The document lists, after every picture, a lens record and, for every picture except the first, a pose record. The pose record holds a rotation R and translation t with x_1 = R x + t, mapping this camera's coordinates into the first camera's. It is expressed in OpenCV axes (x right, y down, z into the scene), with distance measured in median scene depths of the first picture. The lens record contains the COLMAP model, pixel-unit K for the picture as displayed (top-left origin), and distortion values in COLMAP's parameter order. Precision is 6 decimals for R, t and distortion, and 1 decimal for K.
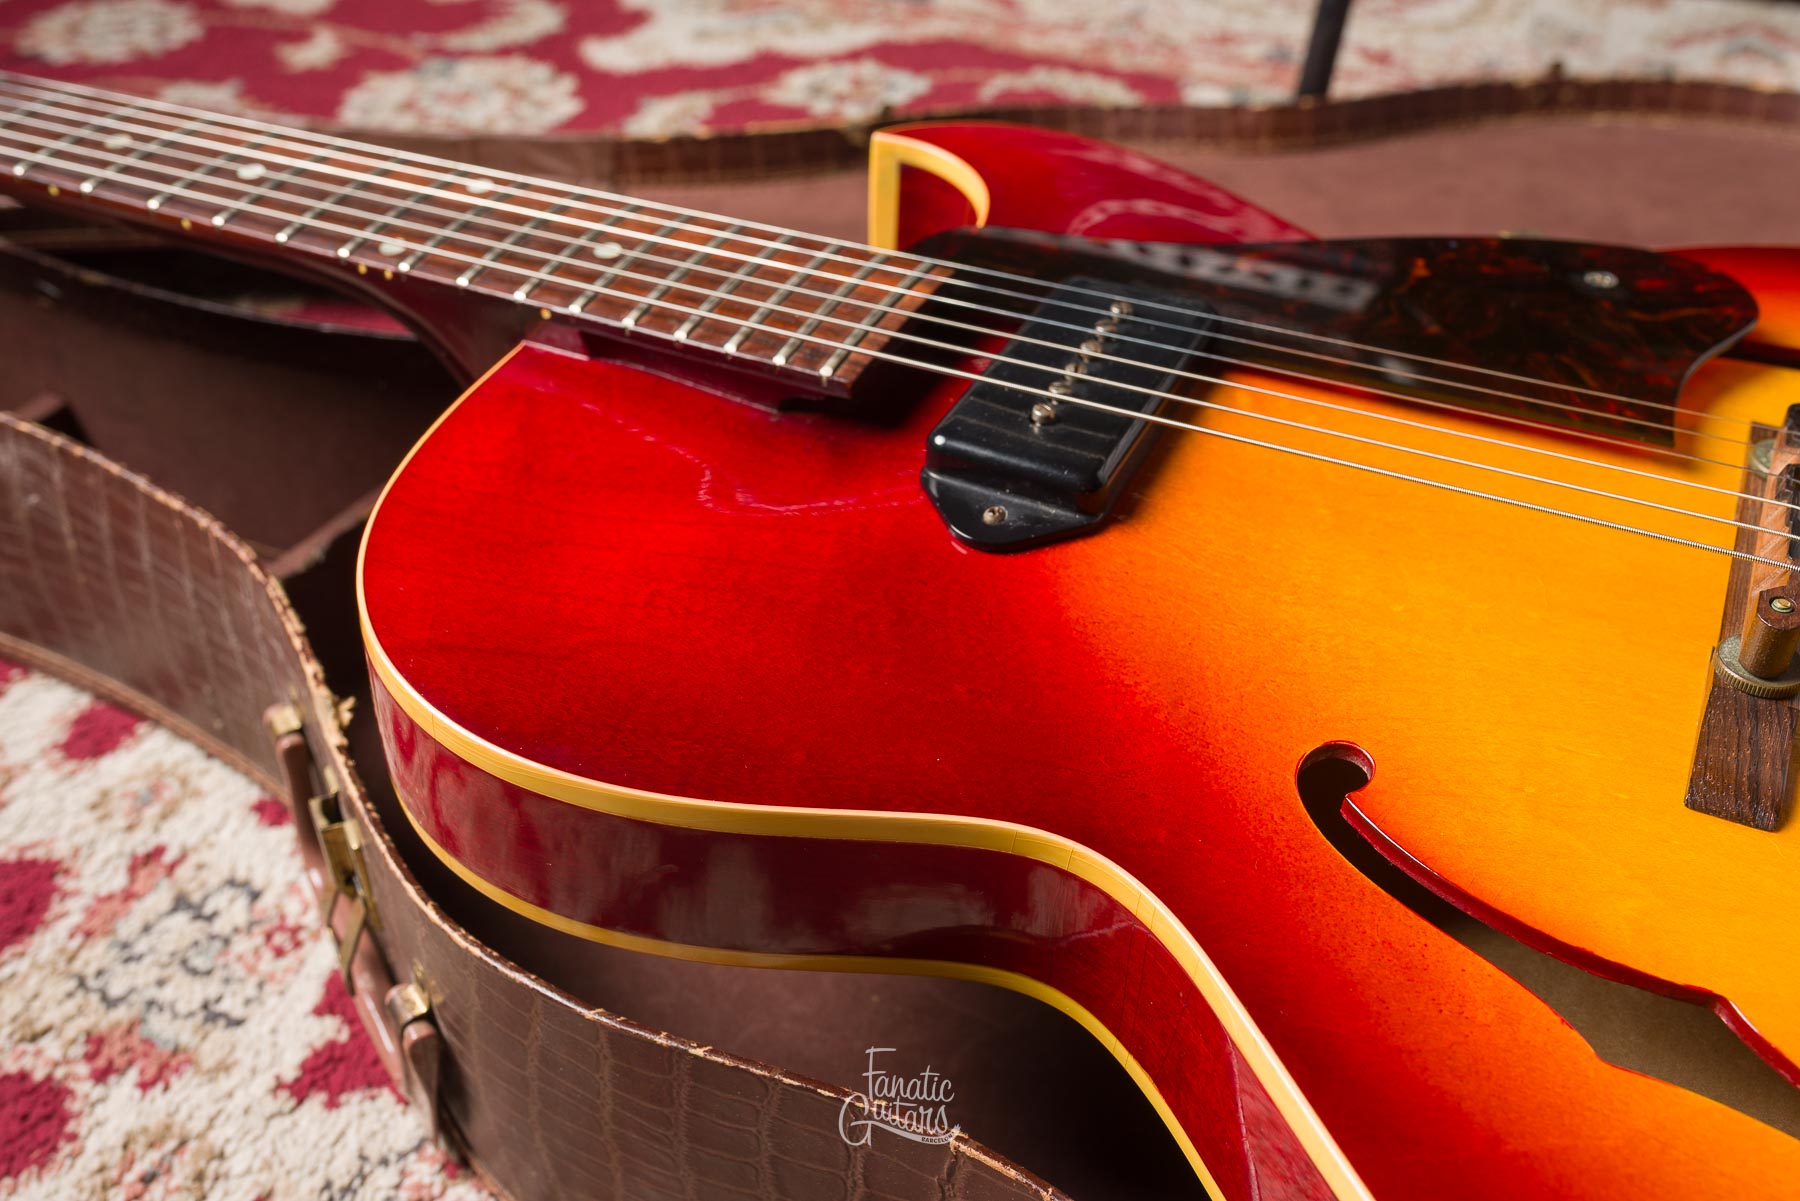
lens RADIAL K [[1808.7, 0, 900.0], [0, 1808.7, 600.5], [0, 0, 1]] dist [-0.000837, 0.002006]
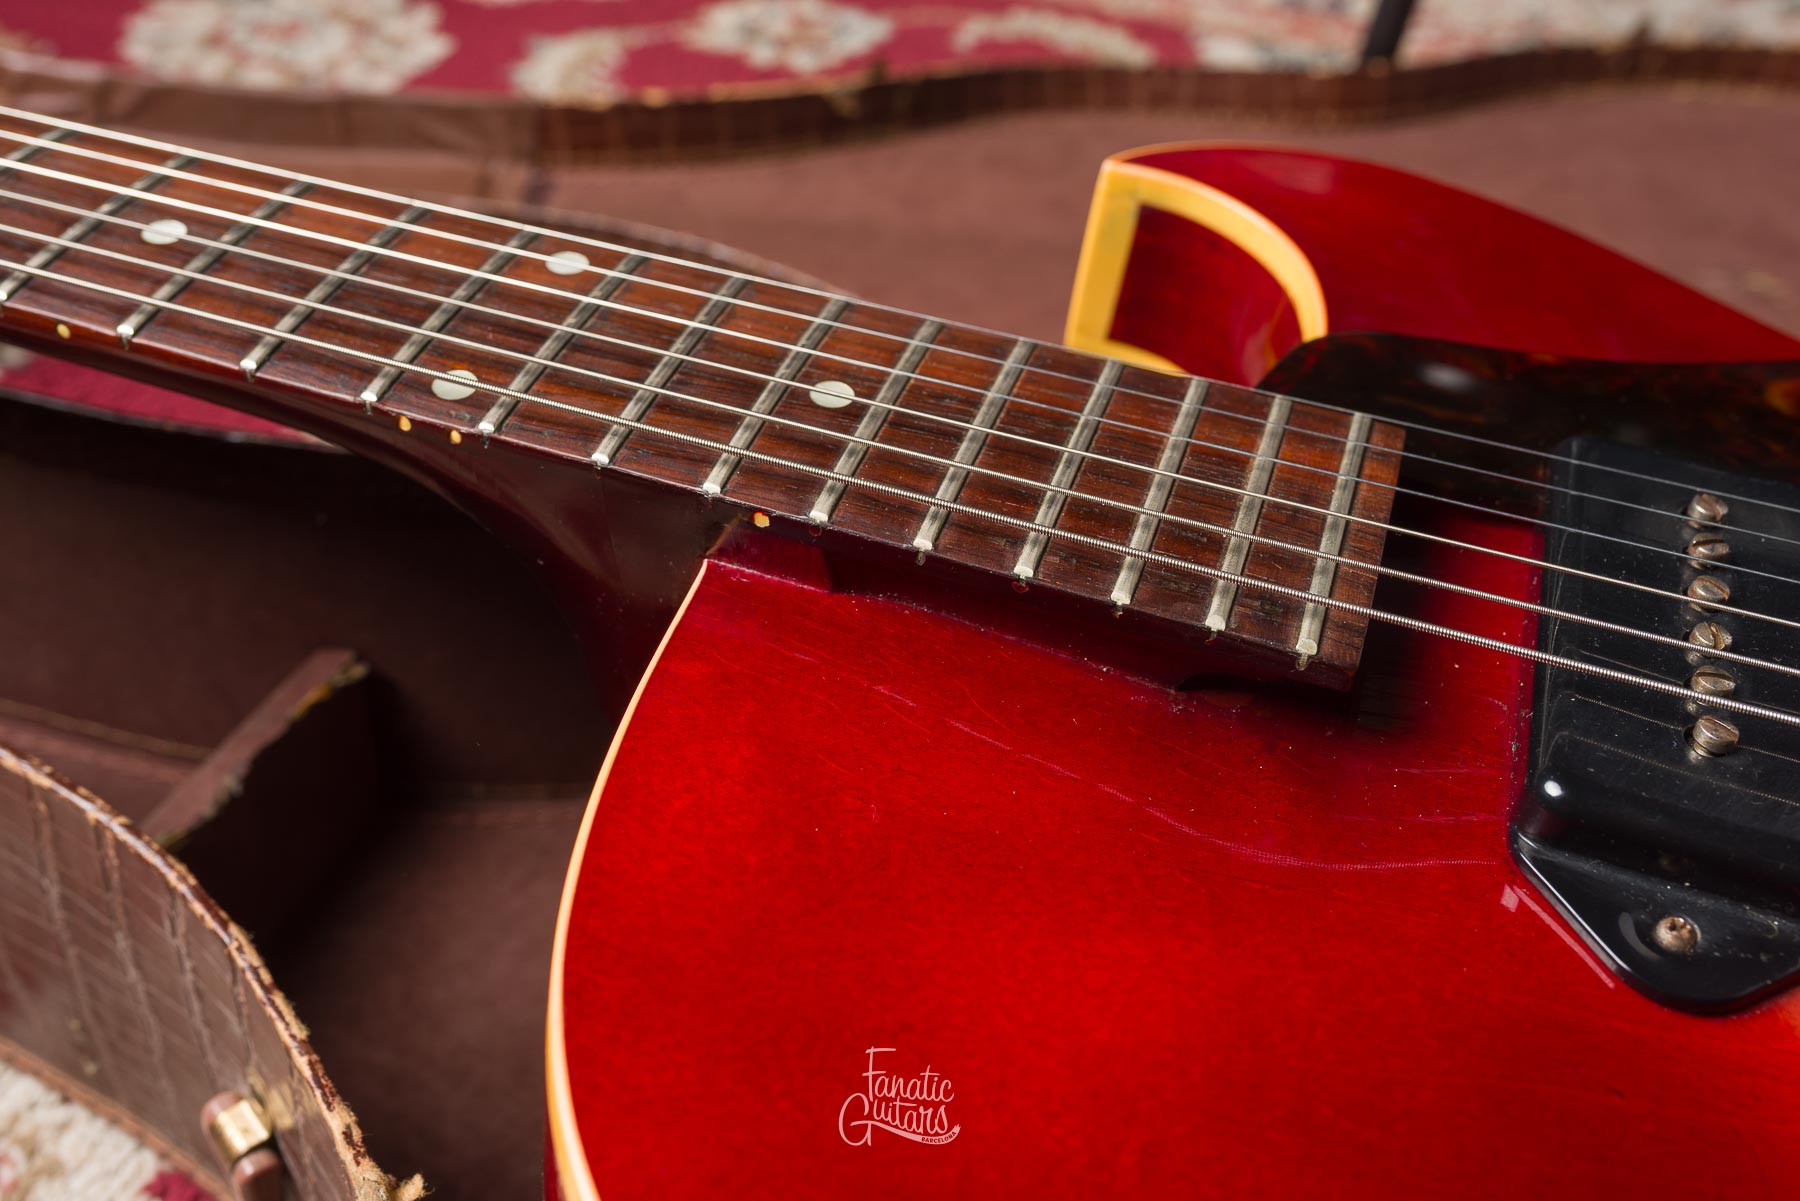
lens RADIAL K [[1844.3, 0, 900.0], [0, 1844.3, 600.5], [0, 0, 1]] dist [0.004100, 0.006487]
pose [[0.989231, -0.020464, 0.144922, -0.202258], [0.013858, 0.998824, 0.046451, -0.135826], [-0.145702, -0.043942, 0.988352, 0.348447]]
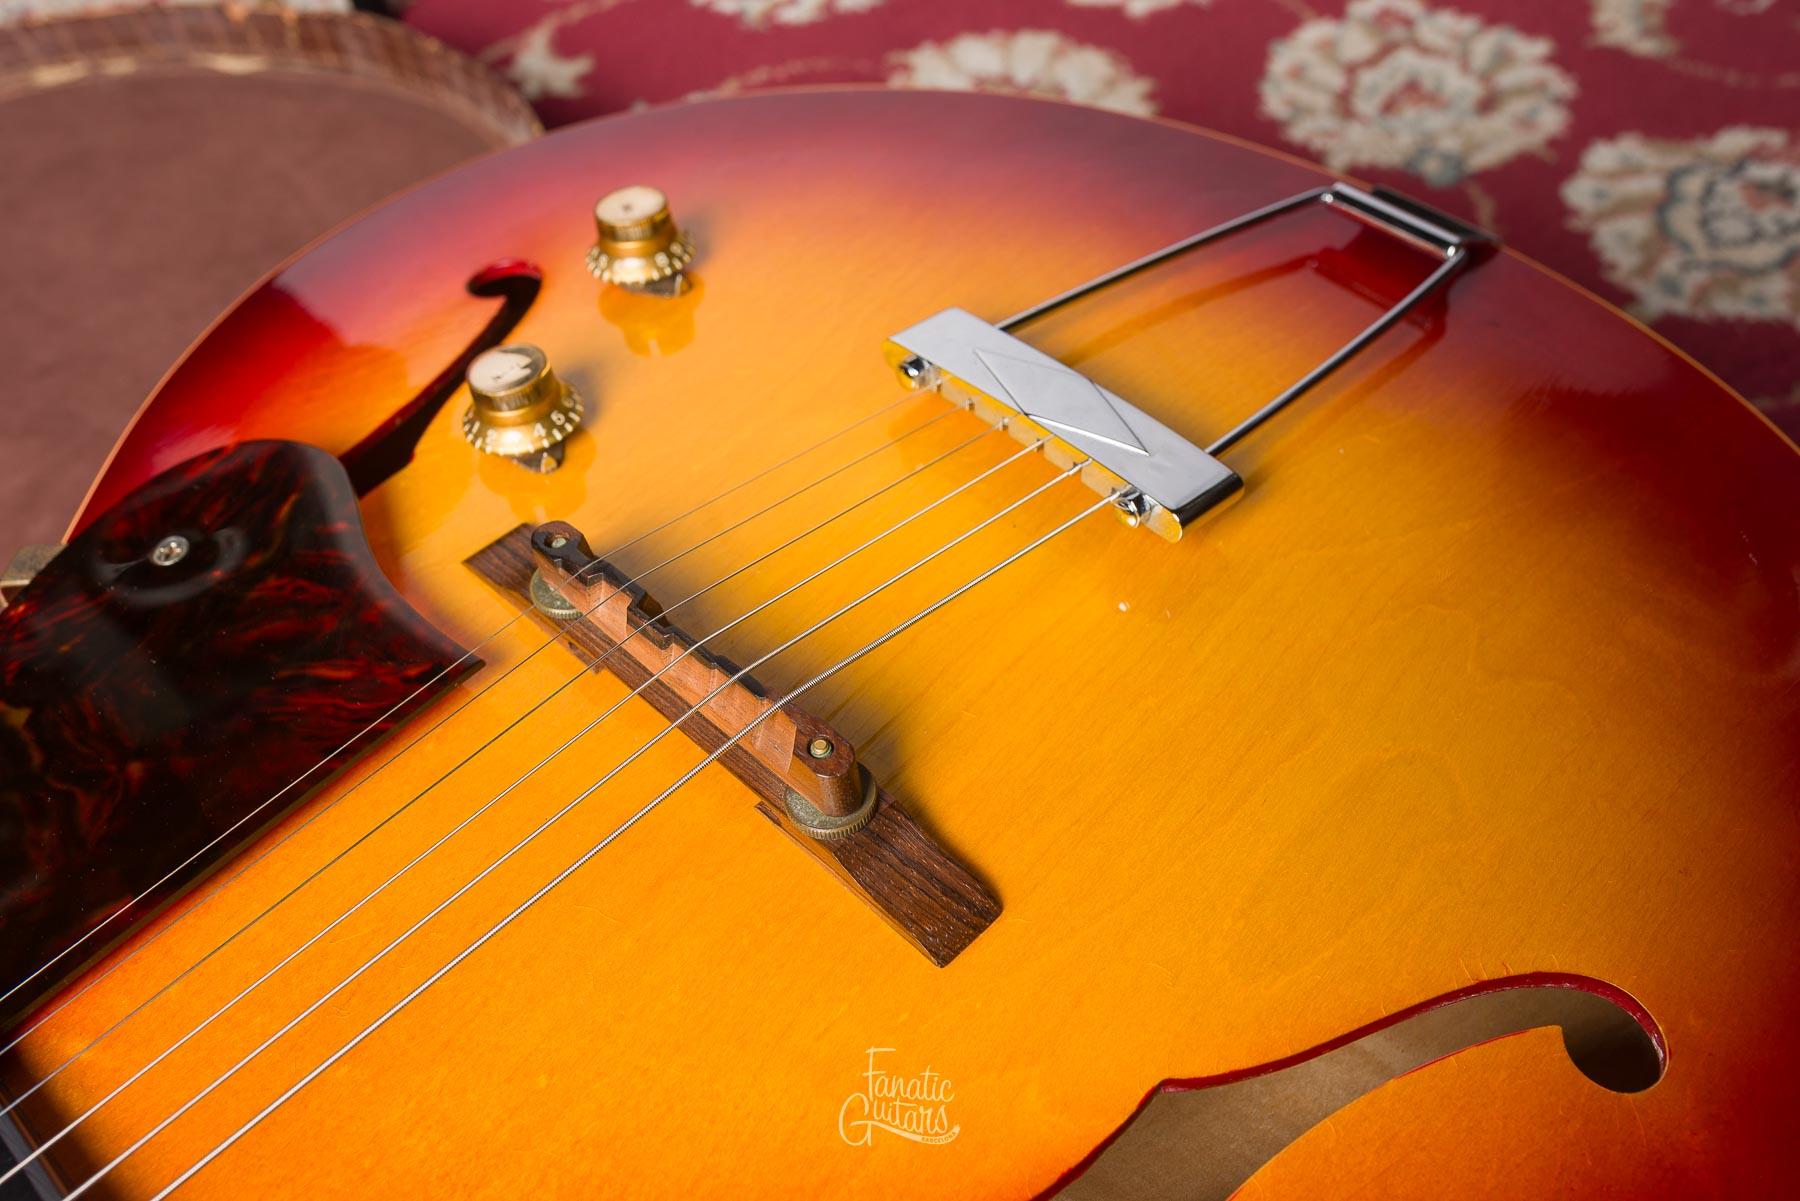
lens RADIAL K [[1791.7, 0, 900.0], [0, 1791.7, 600.5], [0, 0, 1]] dist [0.001343, 0.007513]
pose [[0.348311, -0.721039, 0.598985, 0.008192], [0.646629, 0.647440, 0.403351, -0.248312], [-0.678638, 0.246830, 0.691755, 0.211409]]
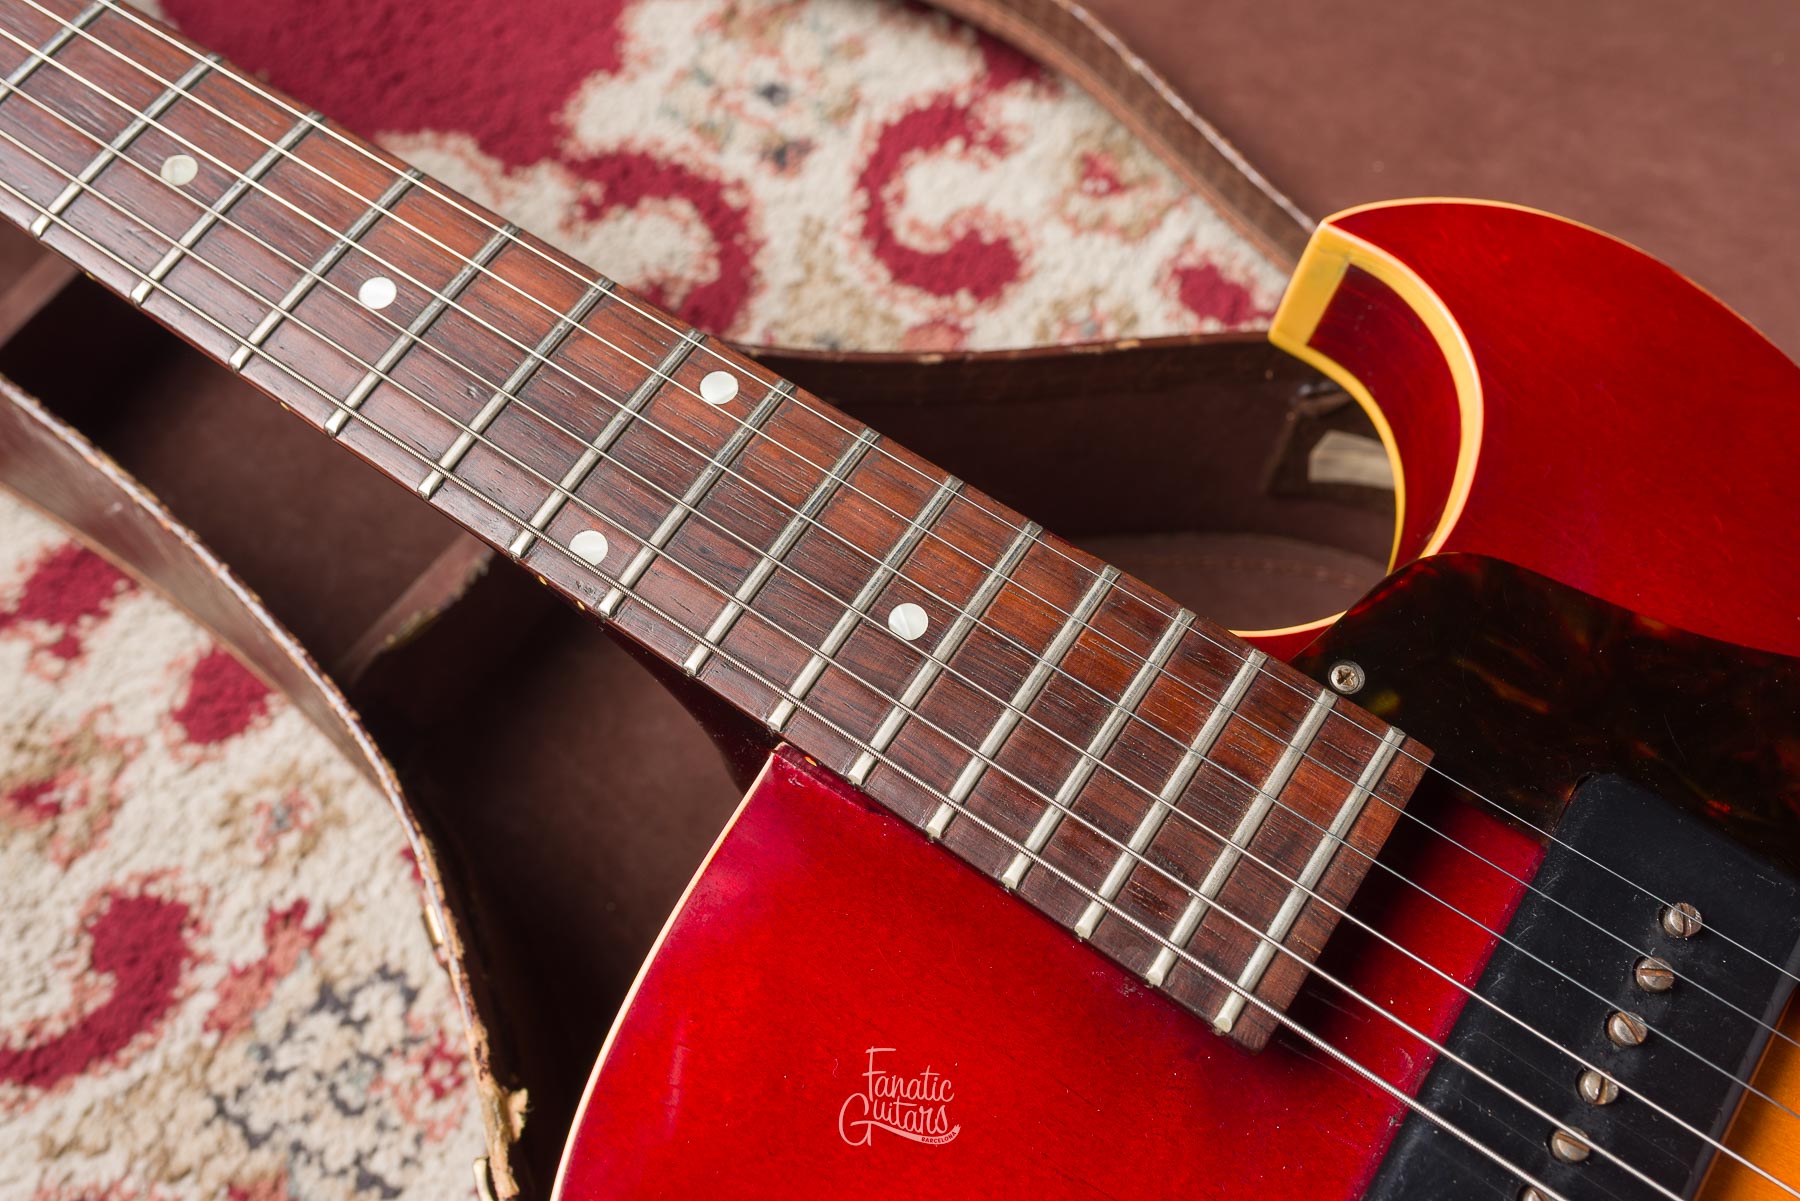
lens RADIAL K [[1791.7, 0, 900.0], [0, 1791.7, 600.5], [0, 0, 1]] dist [0.001343, 0.007513]
pose [[0.988462, 0.144249, -0.046214, -0.119923], [-0.105592, 0.874961, 0.472540, -0.448719], [0.108599, -0.462208, 0.880097, 0.379911]]
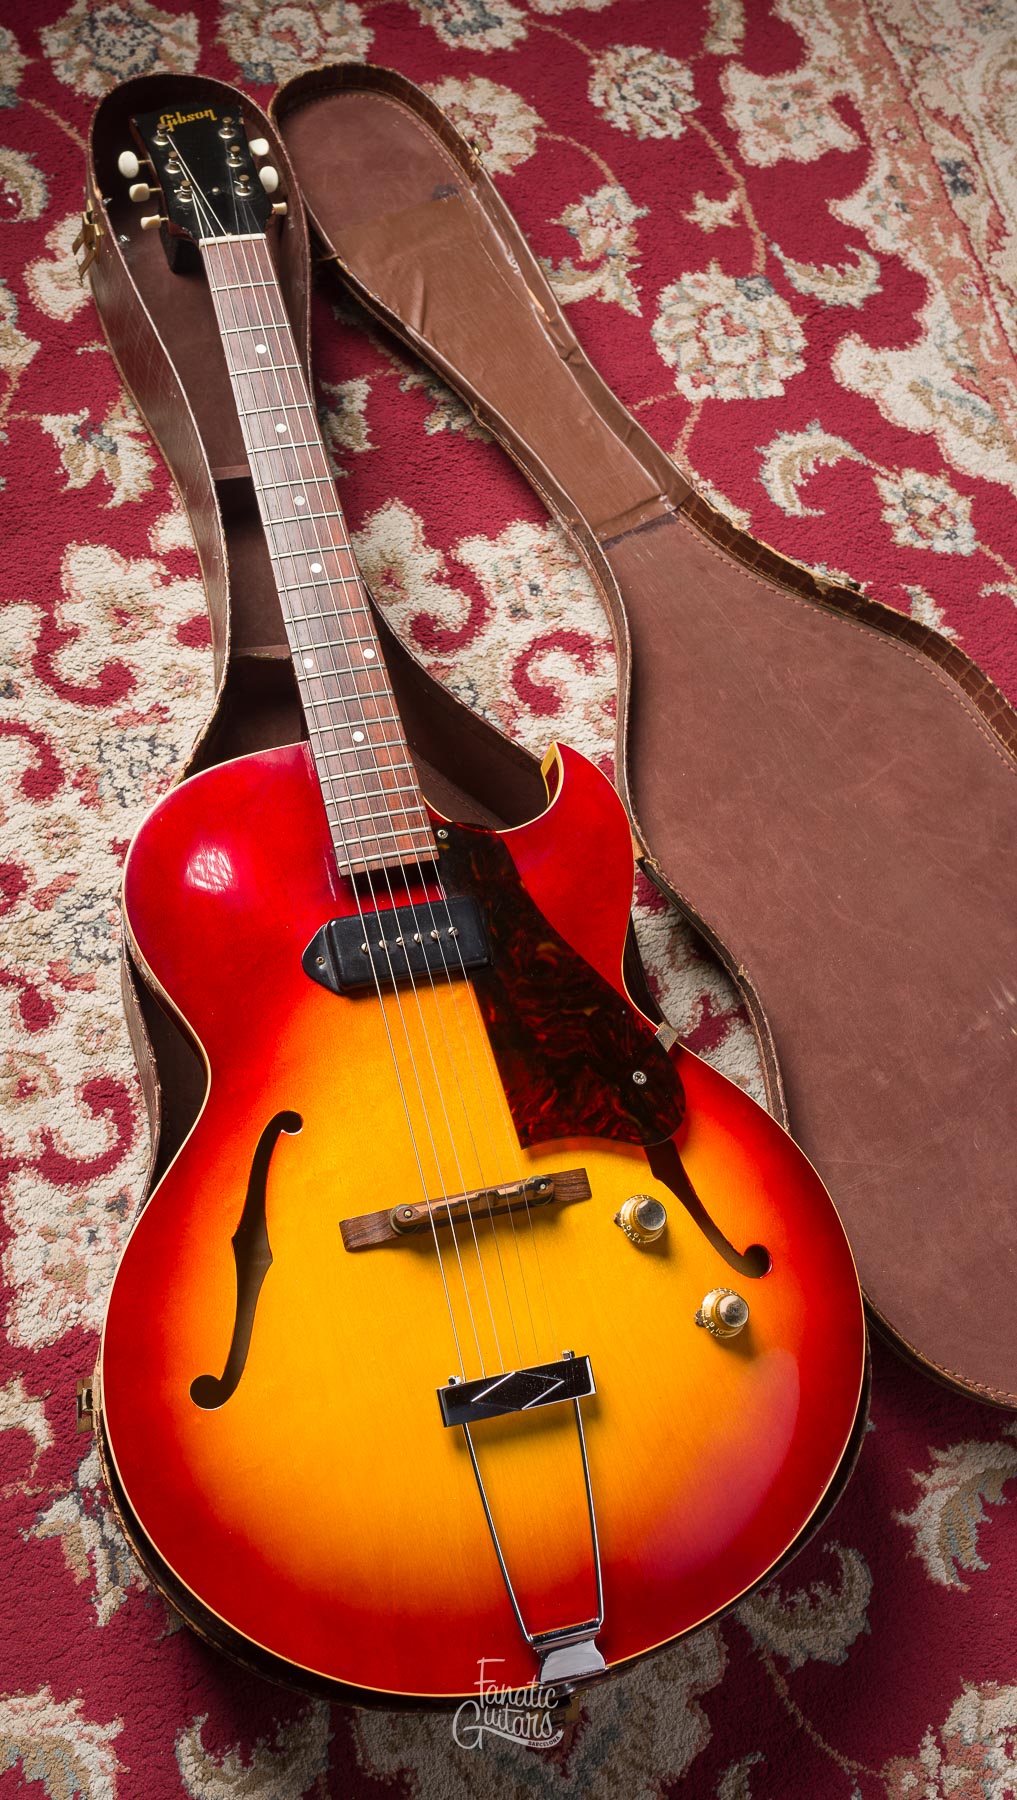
lens RADIAL K [[1759.3, 0, 398.5], [0, 1759.3, 875.7], [0, 0, 1]] dist [0.000179, 0.000805]
pose [[0.617927, 0.758416, -0.207297, 0.417958], [-0.582476, 0.618681, 0.527215, -1.150395], [0.528099, -0.205035, 0.824059, -0.766300]]
